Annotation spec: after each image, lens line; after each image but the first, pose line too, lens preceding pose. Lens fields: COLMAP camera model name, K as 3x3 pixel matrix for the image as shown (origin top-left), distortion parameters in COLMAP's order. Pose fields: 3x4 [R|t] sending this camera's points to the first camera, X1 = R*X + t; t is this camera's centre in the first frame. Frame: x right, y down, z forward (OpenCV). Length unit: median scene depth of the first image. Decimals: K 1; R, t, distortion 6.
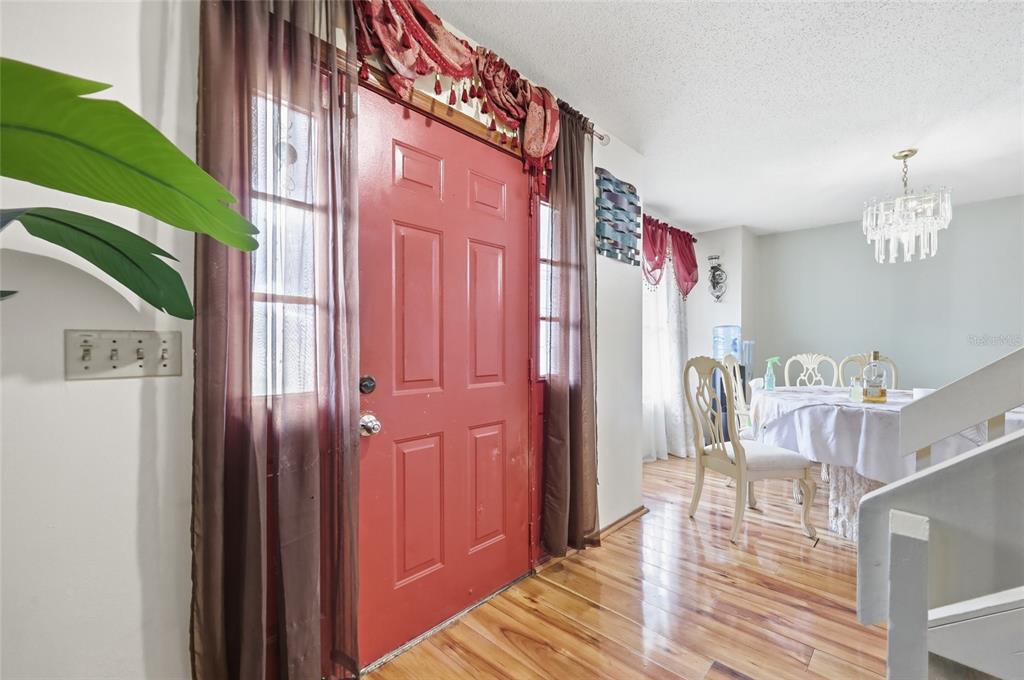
lens RADIAL K [[419.0, 0, 514.4], [0, 419.0, 343.7], [0, 0, 1]] dist [-0.001133, -0.000254]
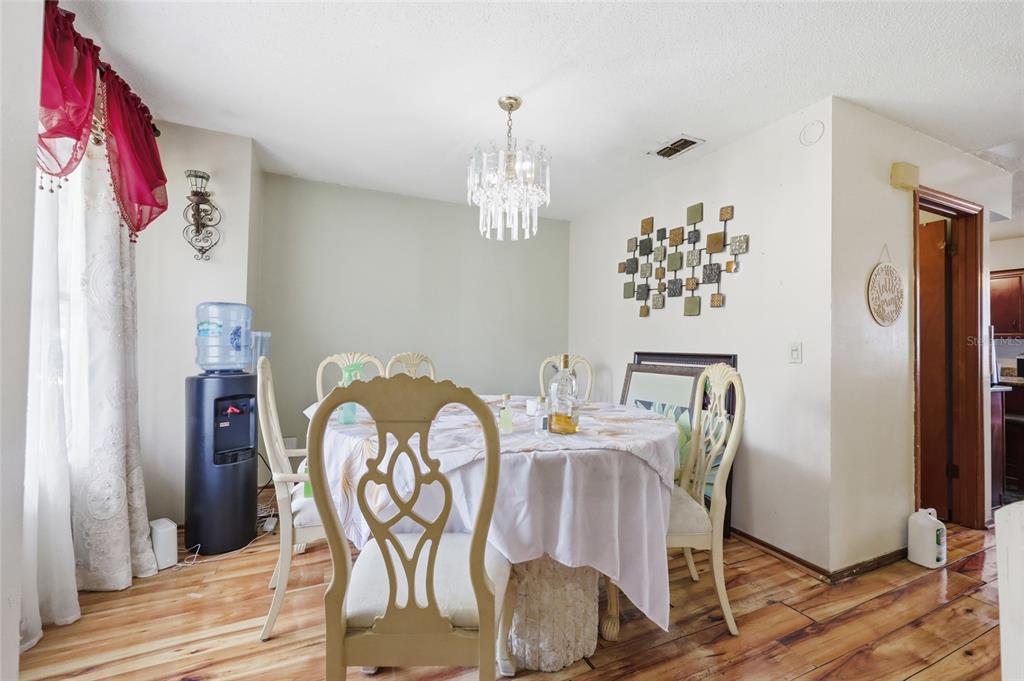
lens RADIAL K [[418.6, 0, 515.5], [0, 418.6, 336.7], [0, 0, 1]] dist [-0.009897, -0.000252]
pose [[0.344821, 0.022348, 0.938403, 0.126048], [-0.024860, 0.999583, -0.014670, -0.000389], [-0.938339, -0.018270, 0.345232, 0.455739]]
